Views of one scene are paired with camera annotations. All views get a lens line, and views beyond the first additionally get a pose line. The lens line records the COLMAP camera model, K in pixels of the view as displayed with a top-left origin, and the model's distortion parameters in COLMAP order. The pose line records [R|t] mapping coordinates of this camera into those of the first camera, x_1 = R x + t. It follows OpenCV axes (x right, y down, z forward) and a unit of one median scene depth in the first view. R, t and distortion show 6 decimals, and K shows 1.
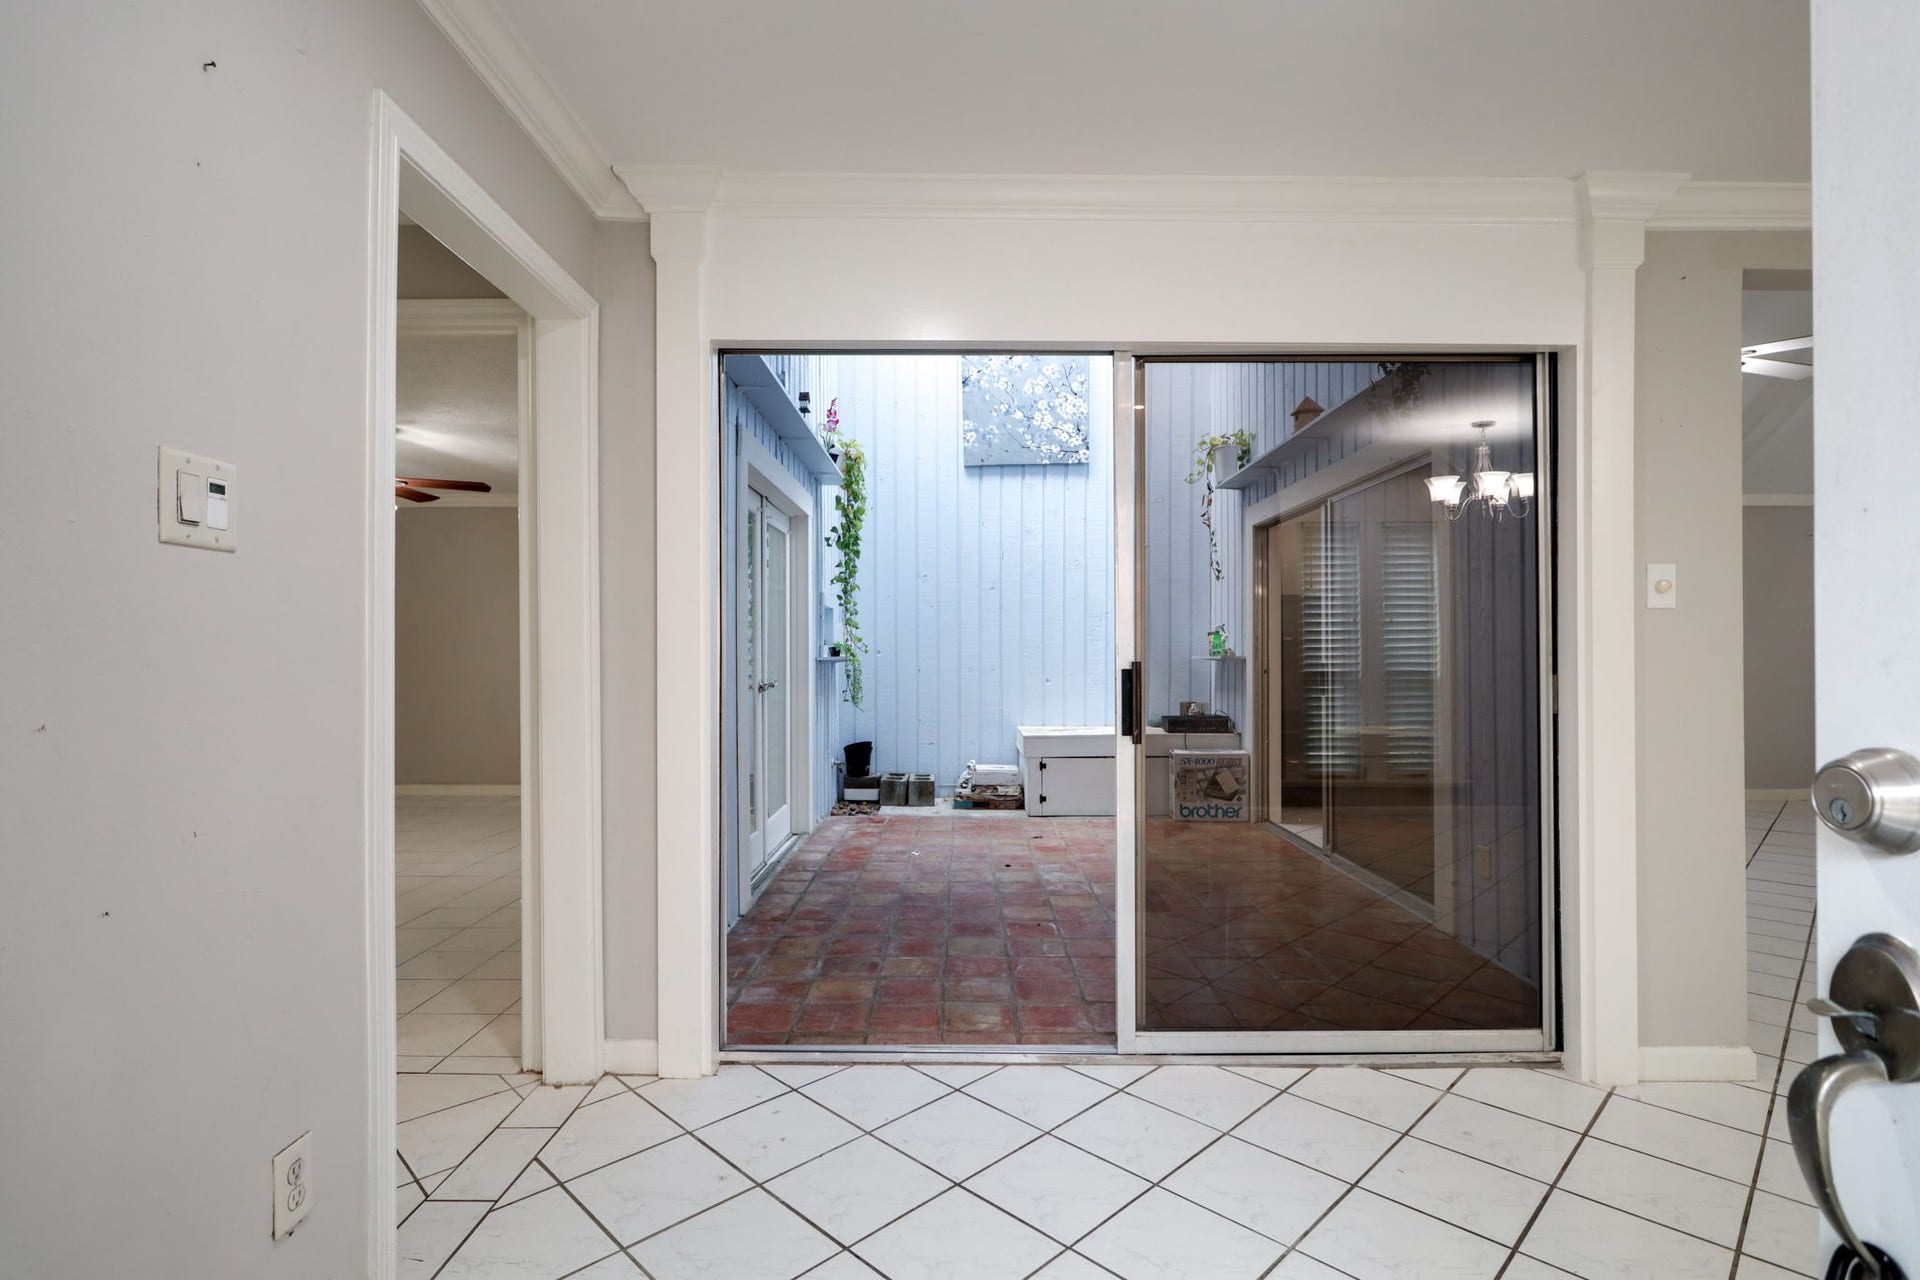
lens RADIAL K [[907.8, 0, 948.4], [0, 907.8, 646.5], [0, 0, 1]] dist [-0.001145, 0.000167]
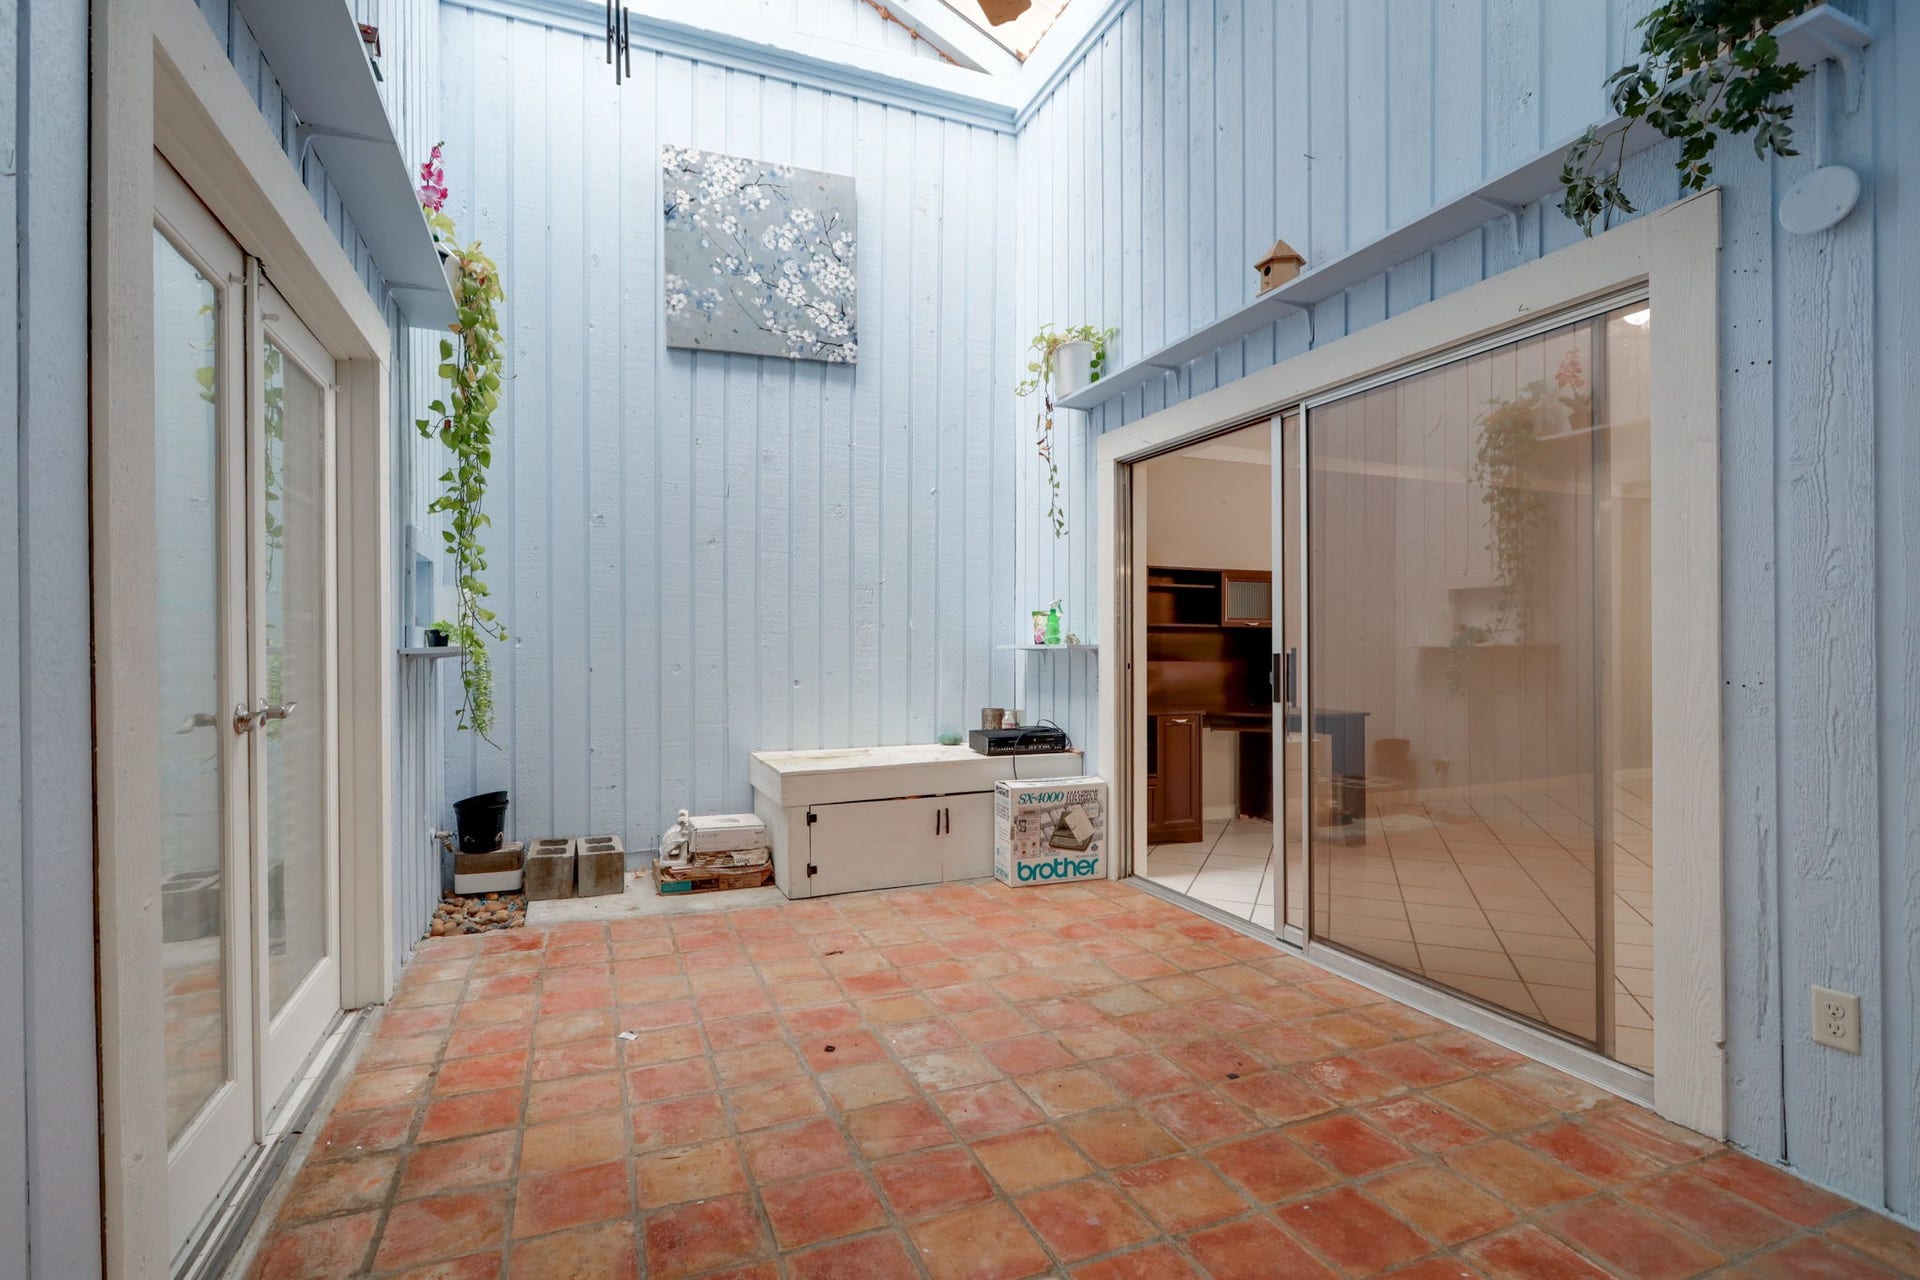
lens RADIAL K [[907.8, 0, 948.4], [0, 907.8, 646.5], [0, 0, 1]] dist [-0.001145, 0.000167]
pose [[0.920439, -0.002633, 0.390876, -0.056225], [-0.000516, 0.999968, 0.007952, 0.006250], [-0.390885, -0.007521, 0.920409, 0.380313]]
